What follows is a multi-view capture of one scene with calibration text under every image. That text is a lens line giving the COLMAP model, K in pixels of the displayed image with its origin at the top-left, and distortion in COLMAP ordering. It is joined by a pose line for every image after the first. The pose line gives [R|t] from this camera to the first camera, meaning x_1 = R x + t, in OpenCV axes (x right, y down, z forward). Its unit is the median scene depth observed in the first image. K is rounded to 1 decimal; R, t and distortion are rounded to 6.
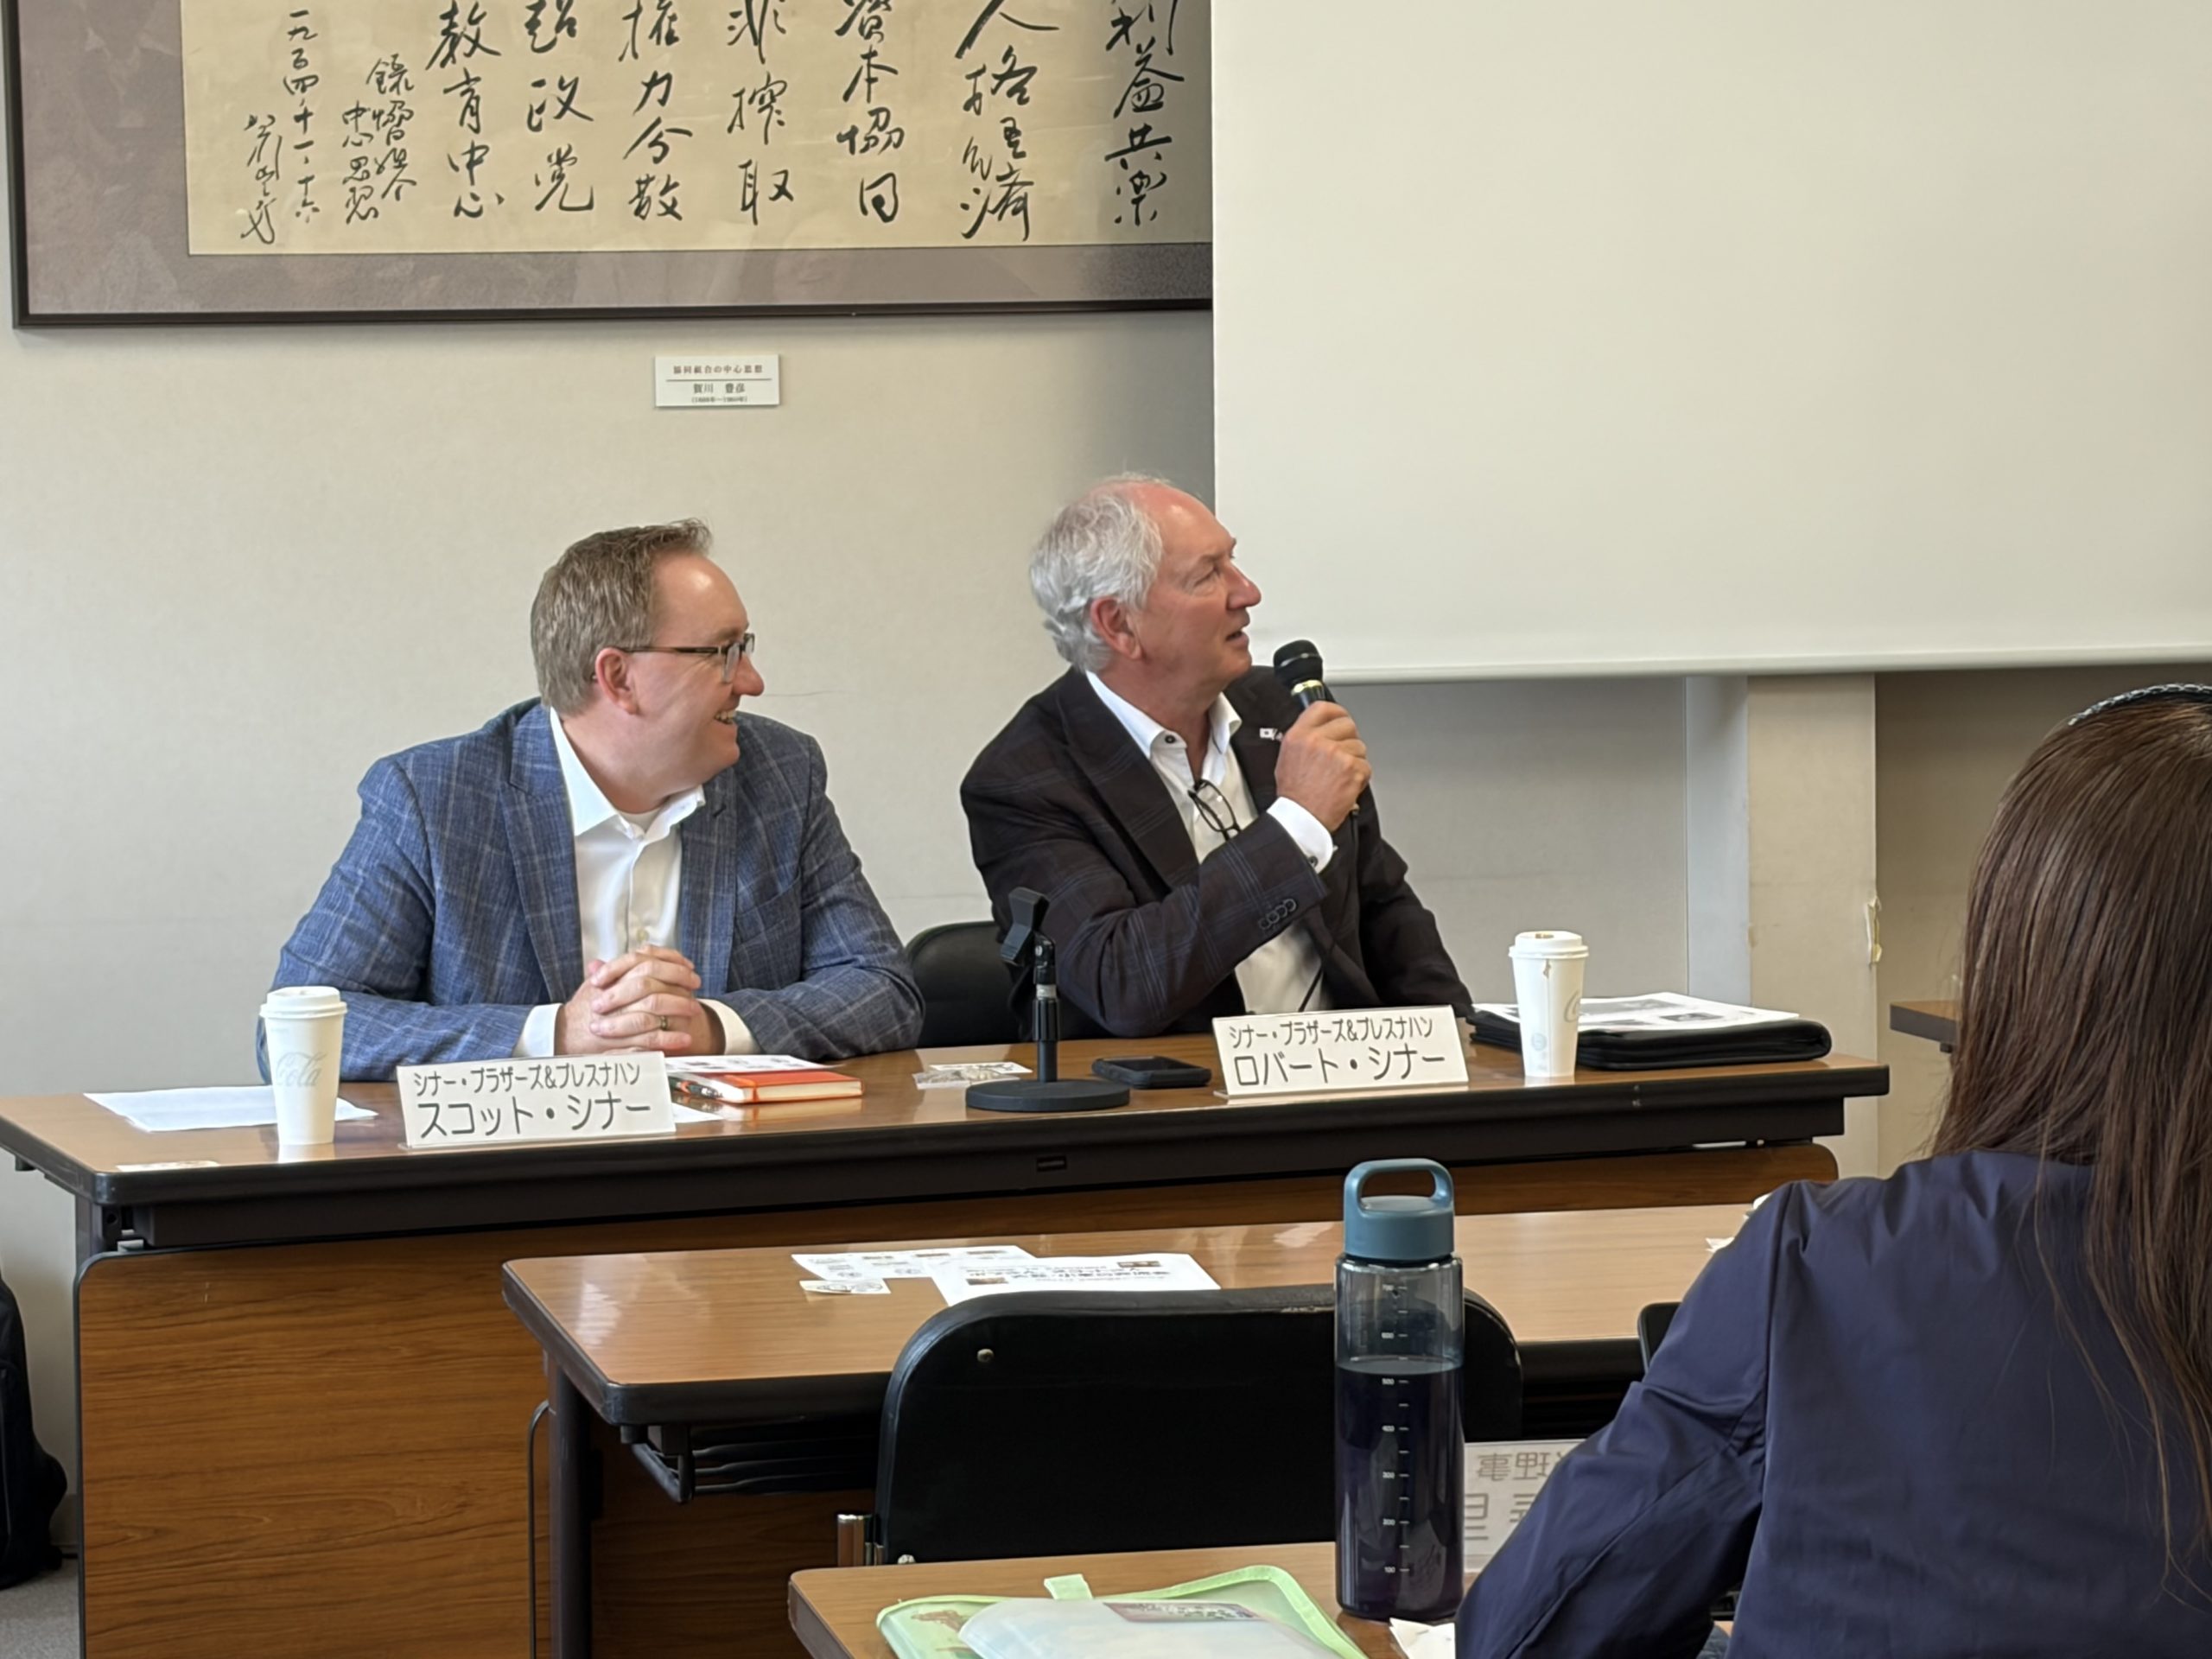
lens RADIAL K [[5722.1, 0, 1107.6], [0, 5722.1, 828.3], [0, 0, 1]] dist [0.314468, 0.000000]
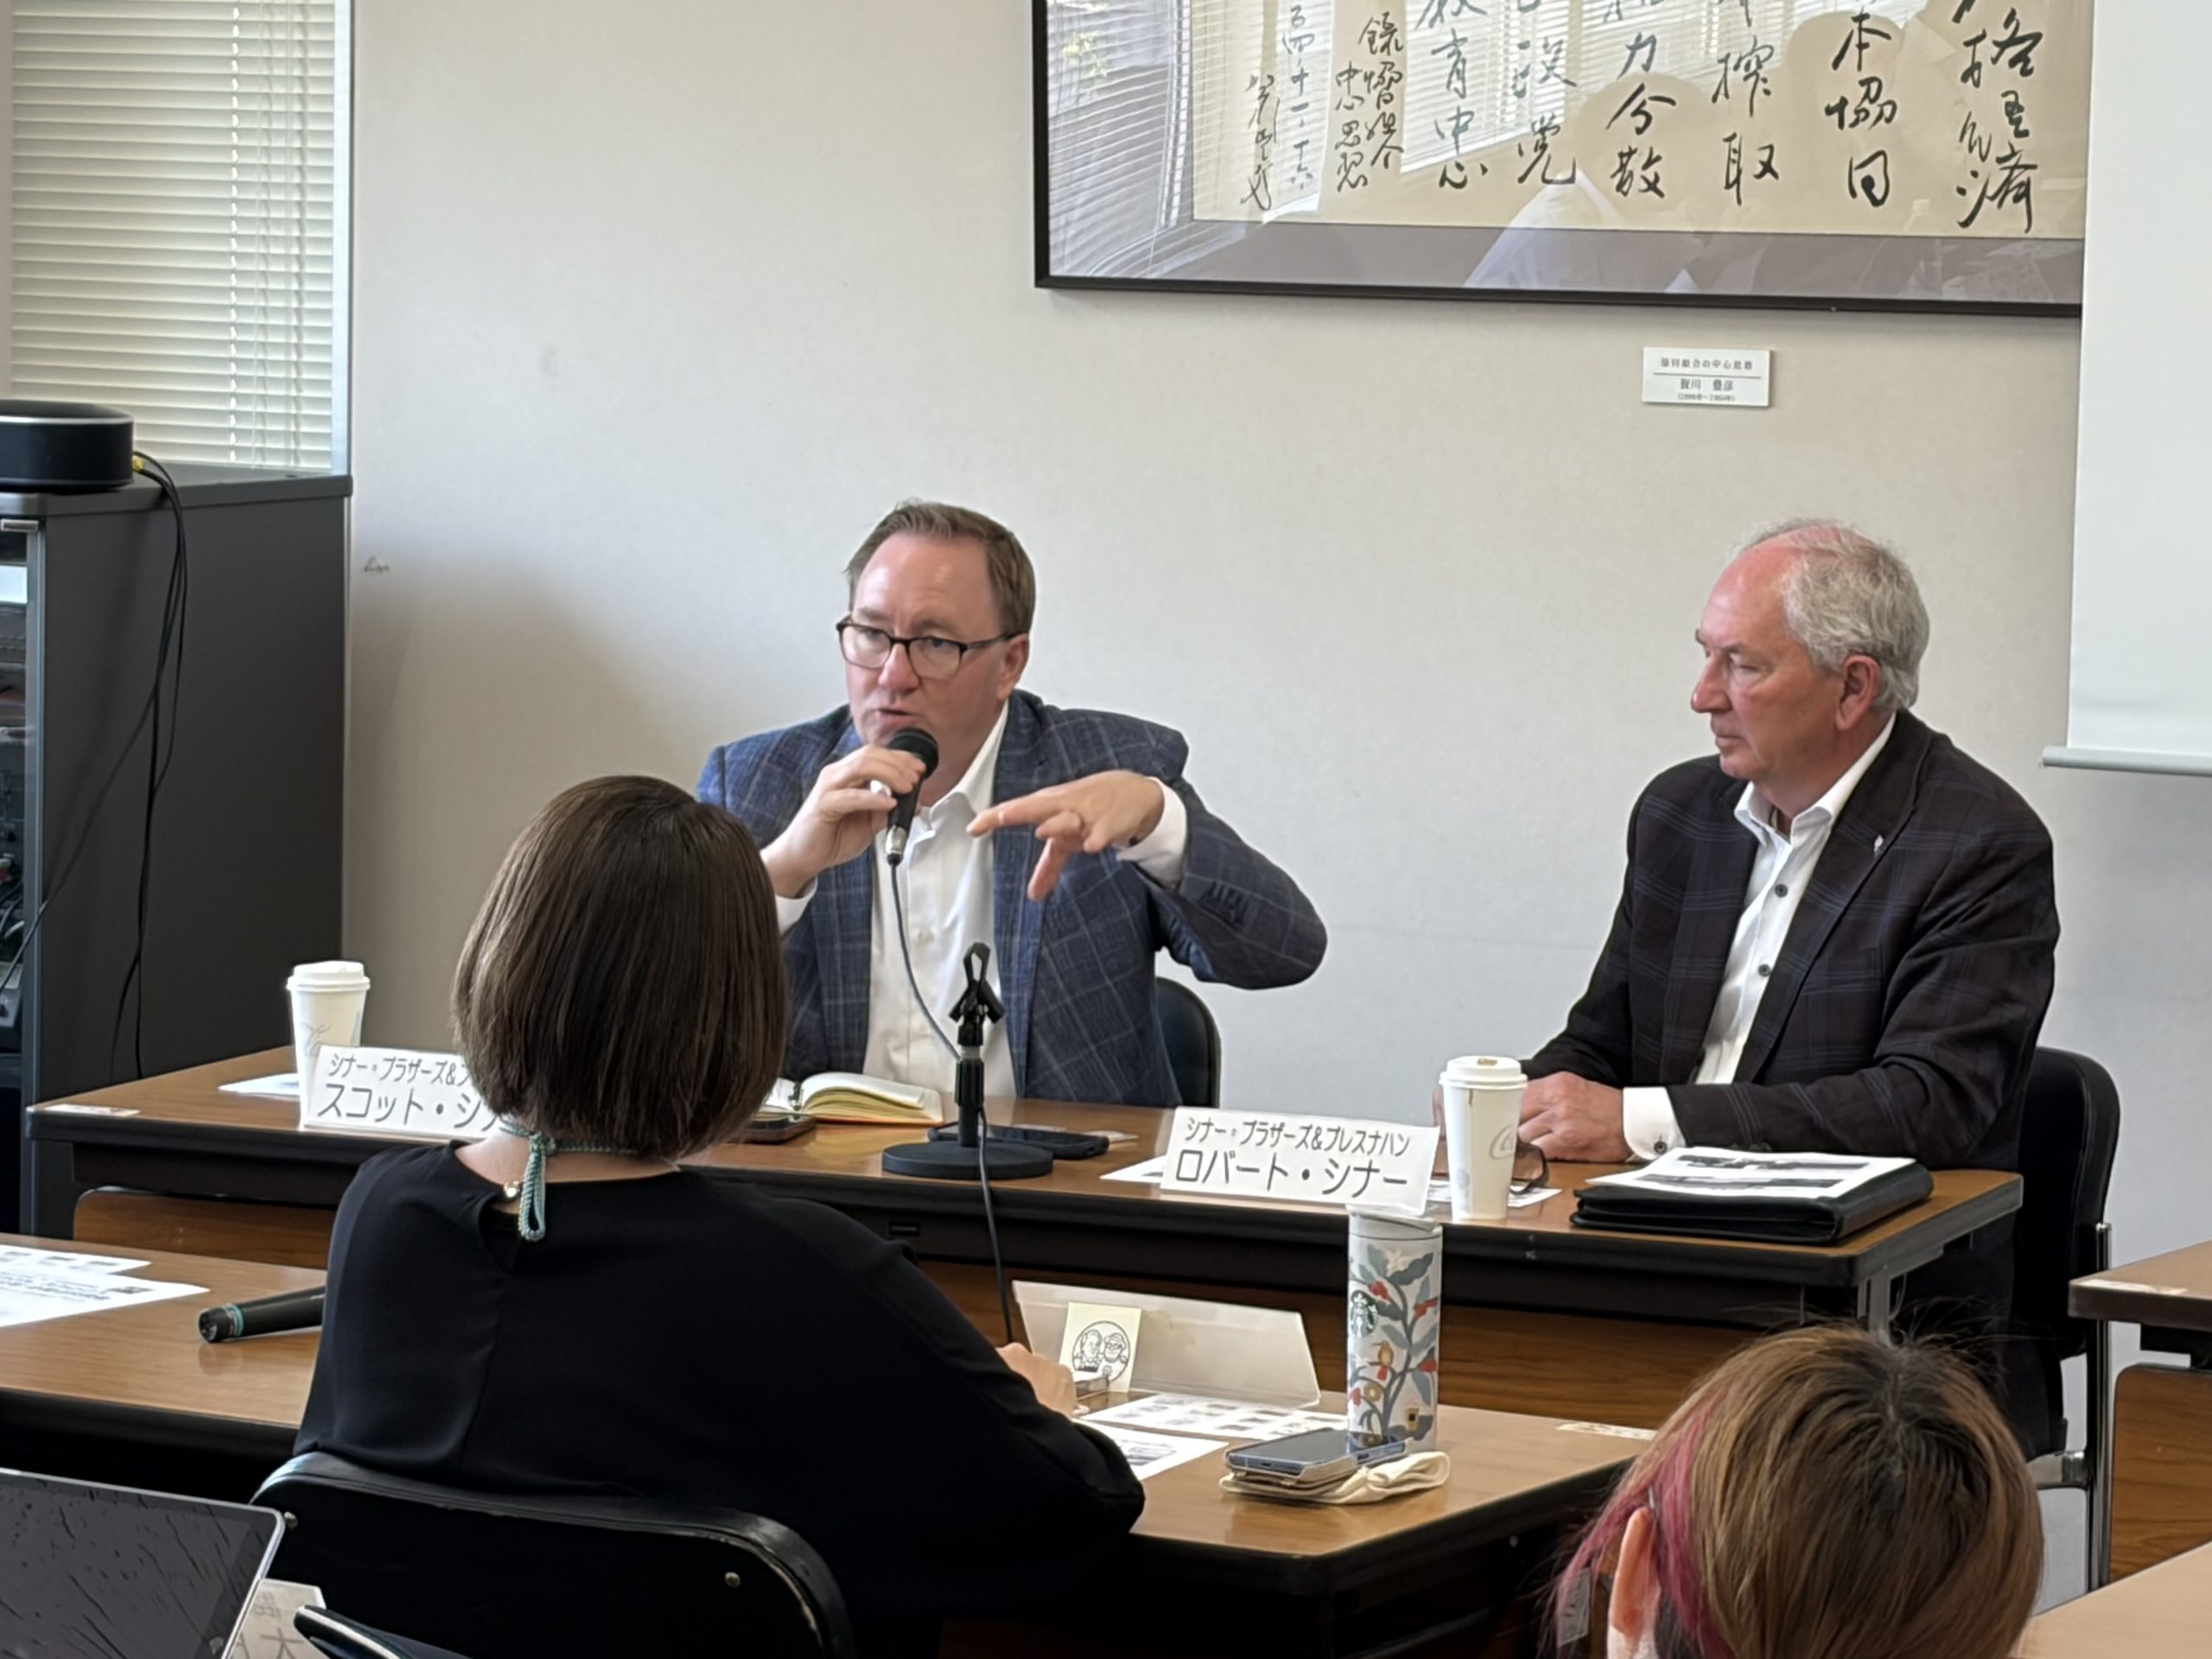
lens RADIAL K [[7795.9, 0, 1101.7], [0, 7795.9, 832.5], [0, 0, 1]] dist [0.404746, 0.000000]
pose [[0.743507, 0.095942, -0.661811, 0.682825], [-0.087845, 0.995091, 0.045568, -0.055057], [0.662934, 0.024257, 0.748285, 0.026496]]
